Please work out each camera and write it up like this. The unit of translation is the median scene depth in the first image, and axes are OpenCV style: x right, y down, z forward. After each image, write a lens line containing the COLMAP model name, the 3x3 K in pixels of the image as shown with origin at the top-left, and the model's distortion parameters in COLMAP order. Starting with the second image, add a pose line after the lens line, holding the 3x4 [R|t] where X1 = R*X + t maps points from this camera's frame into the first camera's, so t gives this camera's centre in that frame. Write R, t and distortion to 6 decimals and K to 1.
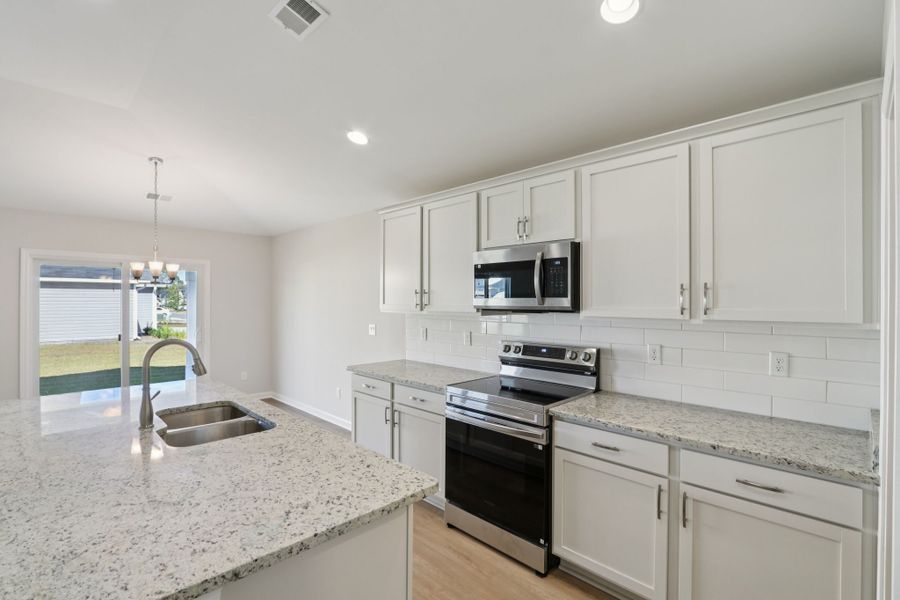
lens RADIAL K [[419.7, 0, 442.0], [0, 419.7, 298.7], [0, 0, 1]] dist [-0.010245, 0.000100]
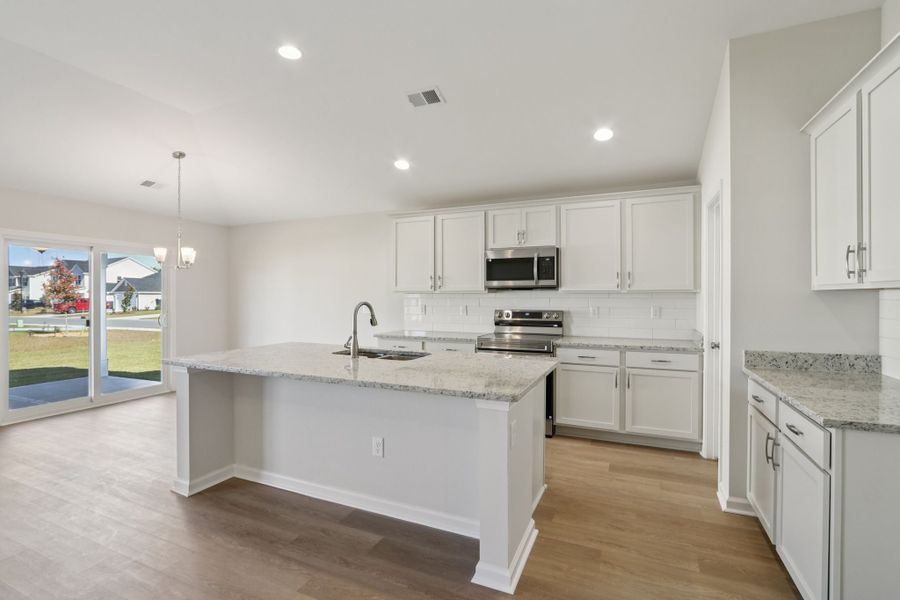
lens RADIAL K [[420.1, 0, 445.4], [0, 420.1, 294.9], [0, 0, 1]] dist [-0.012763, -0.000077]
pose [[0.930297, -0.001814, 0.366803, -0.722556], [0.001590, 0.999998, 0.000913, 0.054609], [-0.366804, -0.000266, 0.930298, -0.424829]]
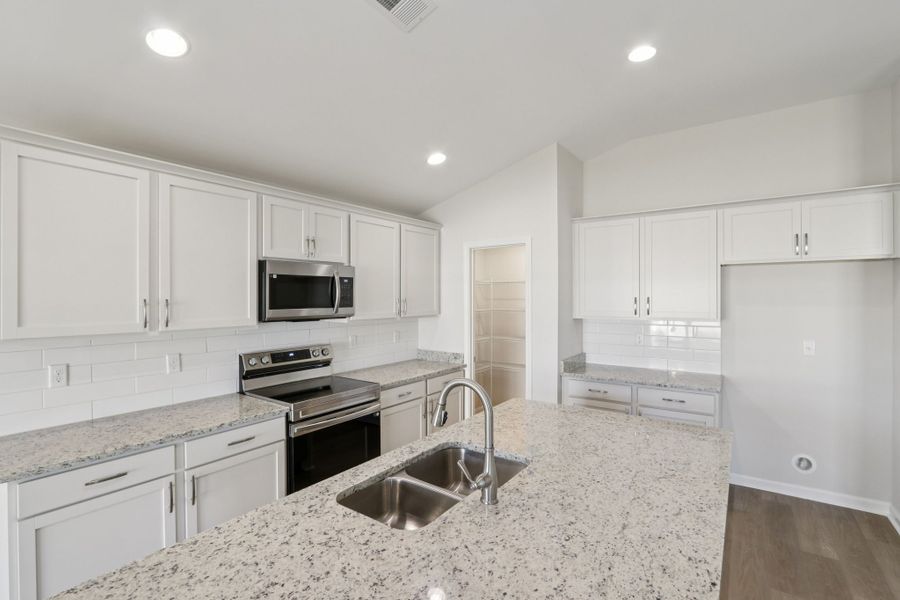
lens RADIAL K [[418.0, 0, 448.1], [0, 418.0, 297.8], [0, 0, 1]] dist [-0.015308, -0.000050]
pose [[-0.177043, -0.007611, 0.984174, -1.054743], [-0.003608, 0.999968, 0.007084, -0.041604], [-0.984196, -0.002297, -0.177065, 0.896789]]
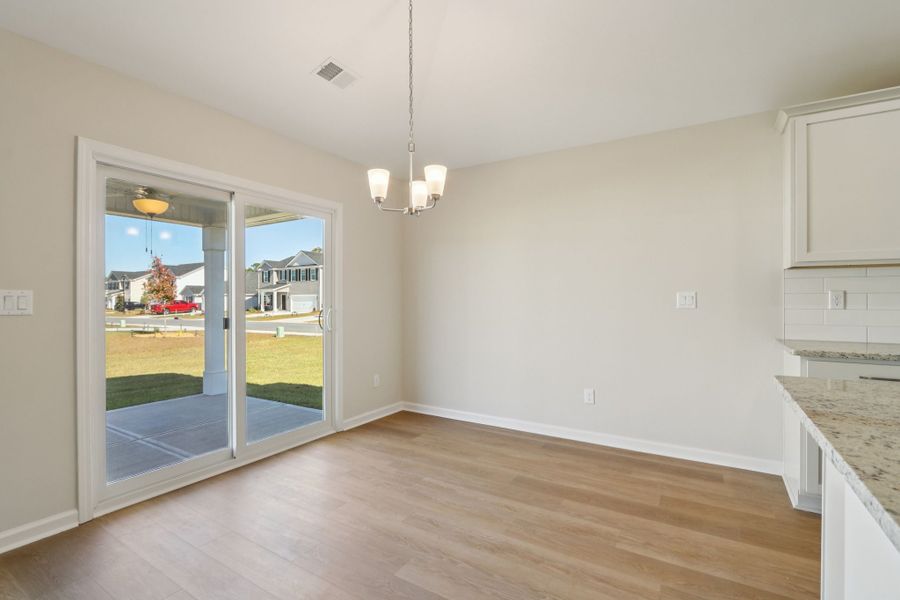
lens RADIAL K [[418.0, 0, 448.1], [0, 418.0, 297.8], [0, 0, 1]] dist [-0.015308, -0.000050]
pose [[0.970585, -0.004923, 0.240709, -1.262761], [0.004543, 0.999987, 0.002132, 0.117989], [-0.240717, -0.000976, 0.970595, 0.774536]]
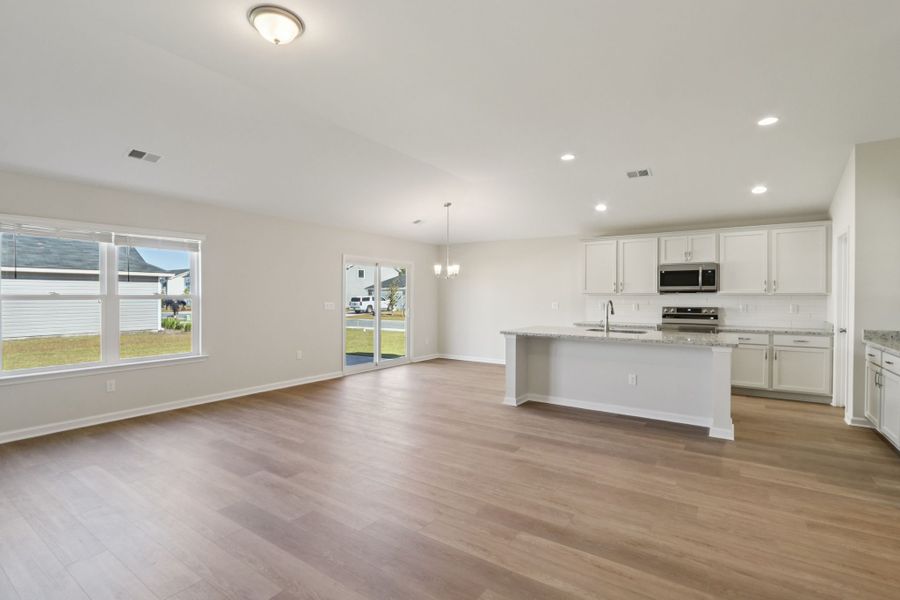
lens RADIAL K [[423.2, 0, 446.2], [0, 423.2, 296.9], [0, 0, 1]] dist [-0.011318, -0.000356]
pose [[0.980383, -0.000124, 0.197104, -1.684511], [-0.000892, 0.999987, 0.005066, 0.049178], [-0.197102, -0.005143, 0.980369, -1.086691]]
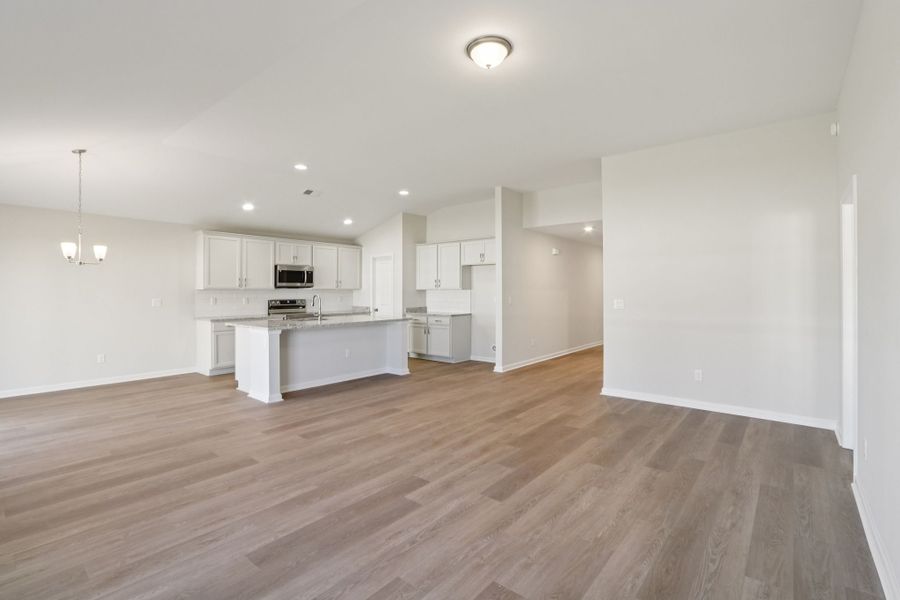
lens RADIAL K [[420.1, 0, 445.4], [0, 420.1, 294.9], [0, 0, 1]] dist [-0.012763, -0.000077]
pose [[-0.102949, -0.012170, 0.994612, -3.054892], [-0.004257, 0.999921, 0.011795, 0.044512], [-0.994678, -0.003019, -0.102993, 0.271853]]
